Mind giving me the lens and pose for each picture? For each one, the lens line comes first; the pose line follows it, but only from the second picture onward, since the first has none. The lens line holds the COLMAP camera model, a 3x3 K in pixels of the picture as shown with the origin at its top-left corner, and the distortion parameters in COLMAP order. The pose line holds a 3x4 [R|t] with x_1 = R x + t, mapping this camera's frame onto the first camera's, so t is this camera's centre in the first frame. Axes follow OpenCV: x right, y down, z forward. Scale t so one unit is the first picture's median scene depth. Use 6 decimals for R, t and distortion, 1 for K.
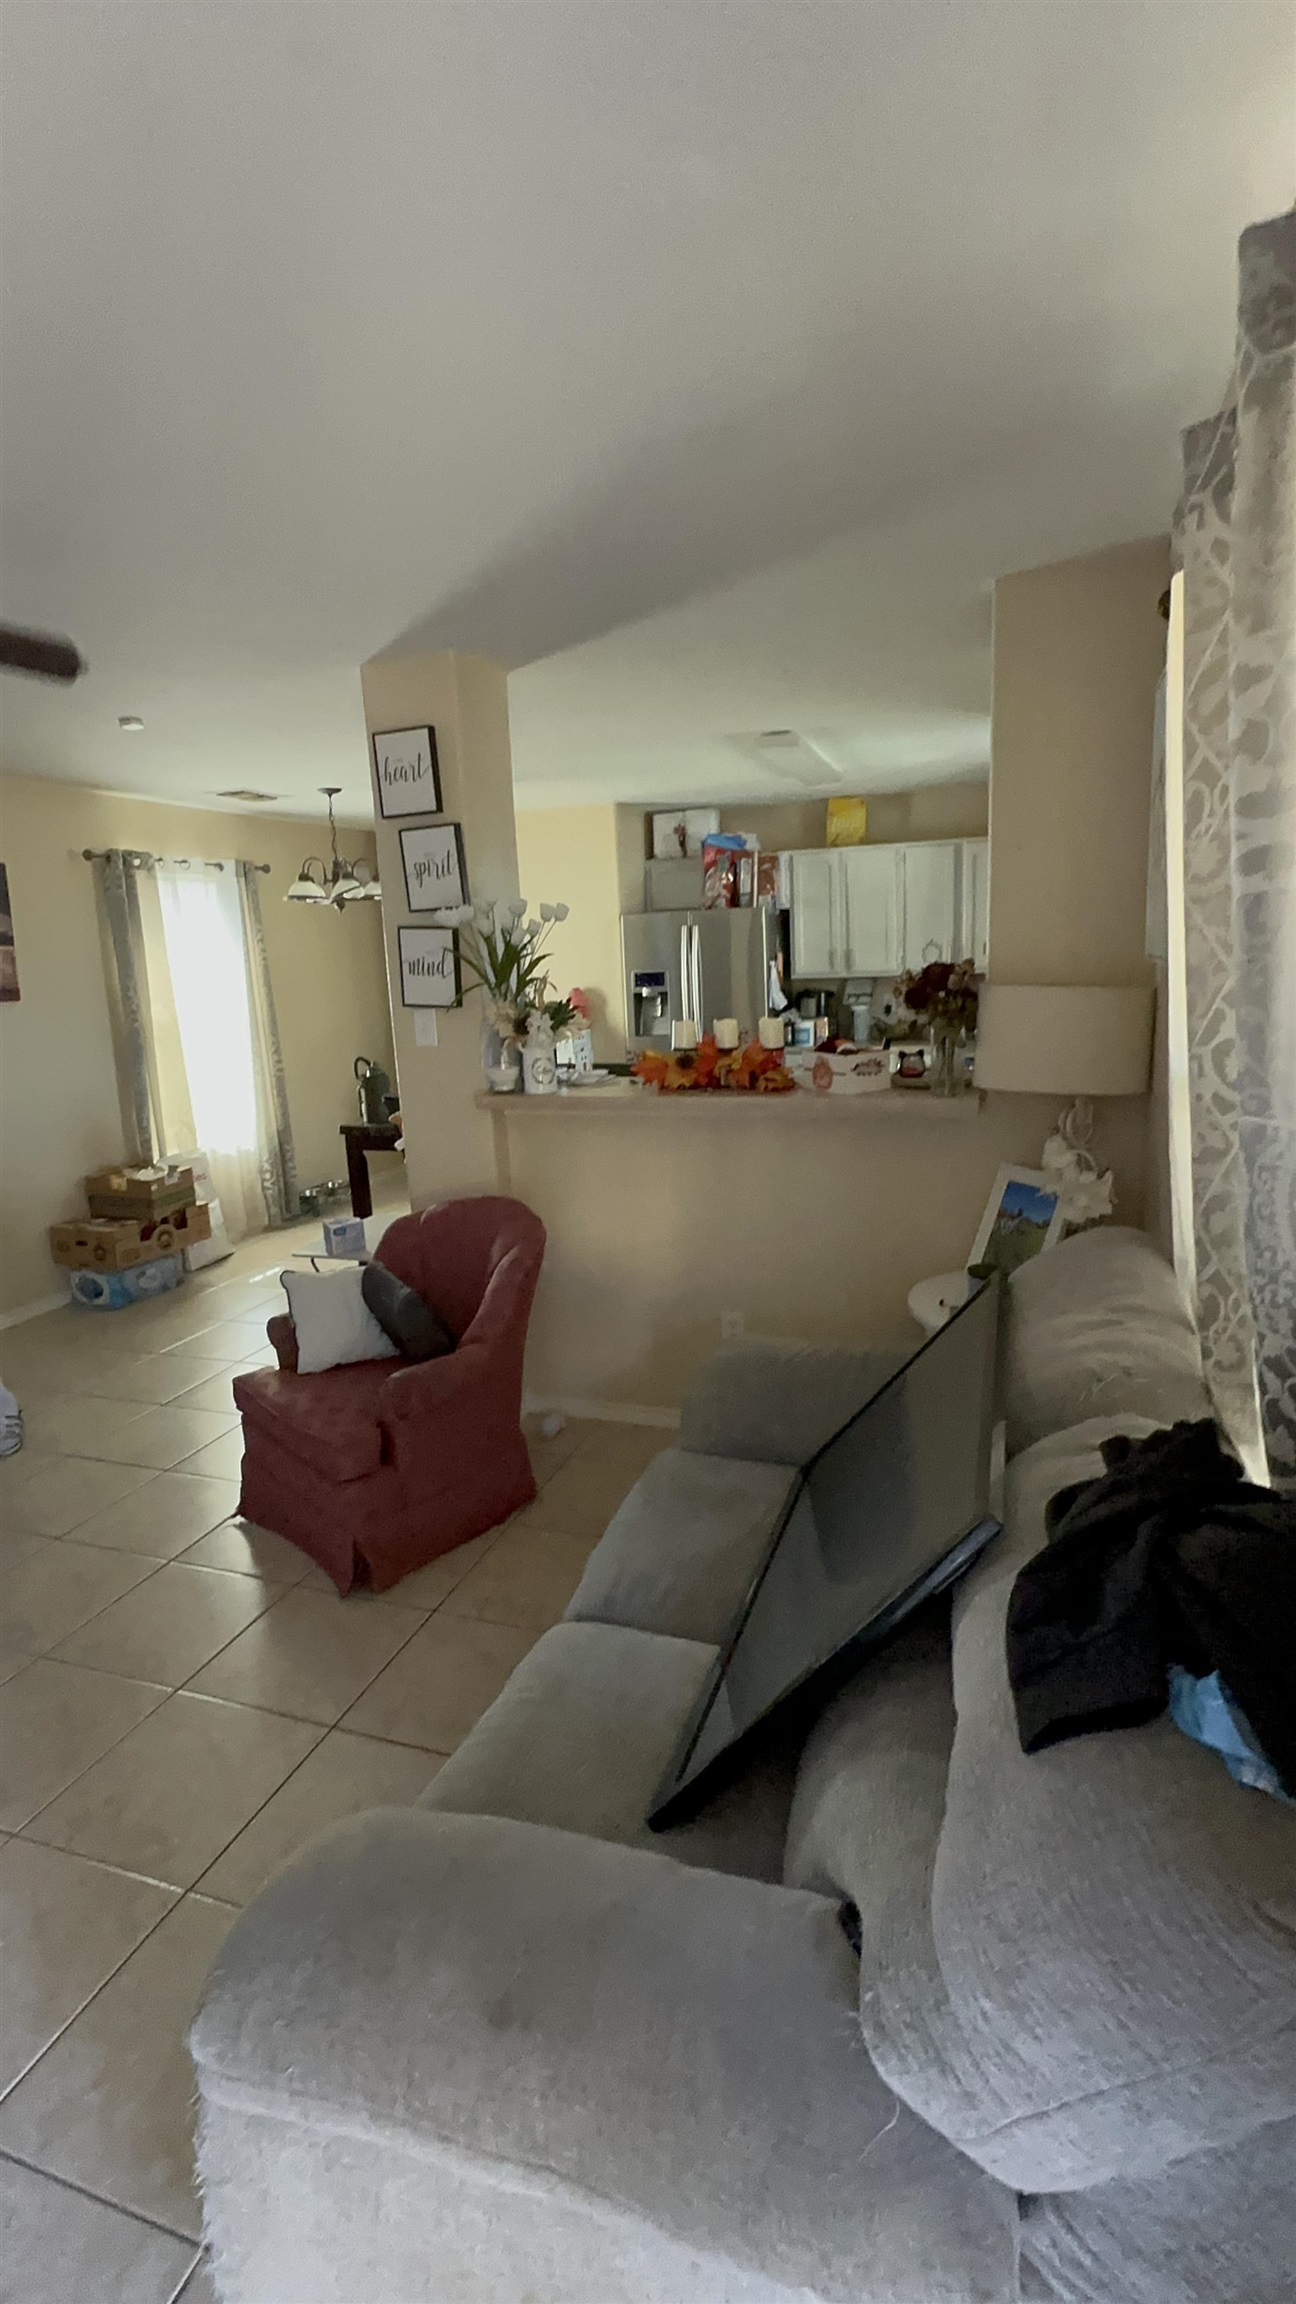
lens RADIAL K [[1054.4, 0, 651.3], [0, 1054.4, 1155.0], [0, 0, 1]] dist [-0.005203, 0.001988]
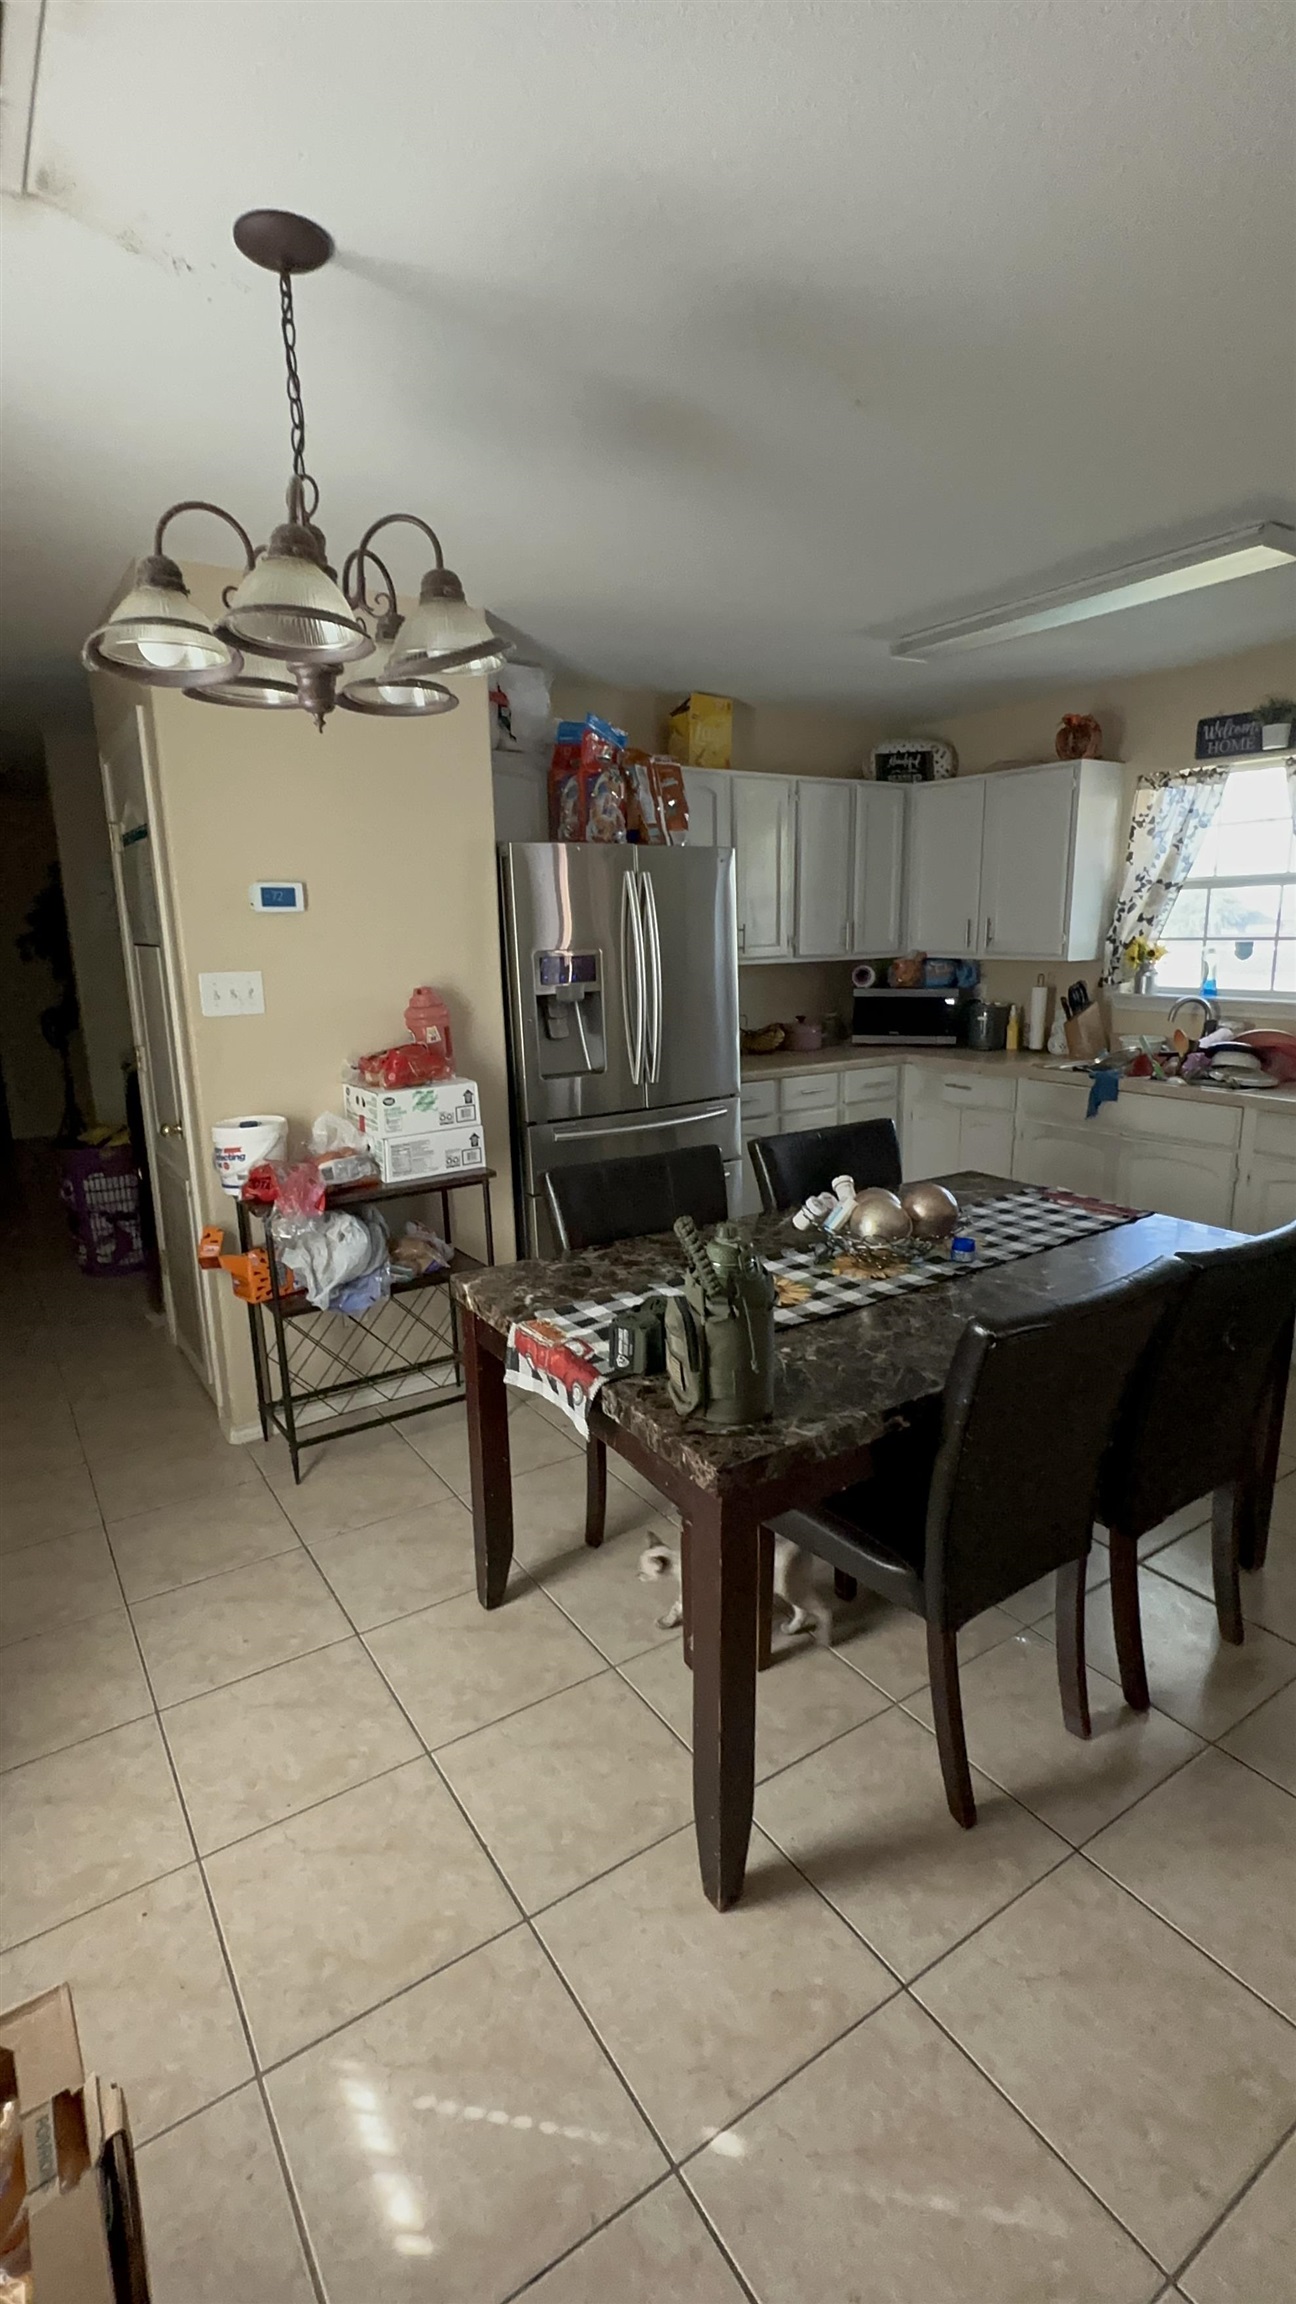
lens RADIAL K [[1054.4, 0, 651.3], [0, 1054.4, 1155.0], [0, 0, 1]] dist [-0.005203, 0.001988]
pose [[0.601563, -0.135532, 0.787244, -1.431013], [0.138600, 0.988263, 0.064230, -0.356809], [-0.786710, 0.070474, 0.613287, 2.285750]]
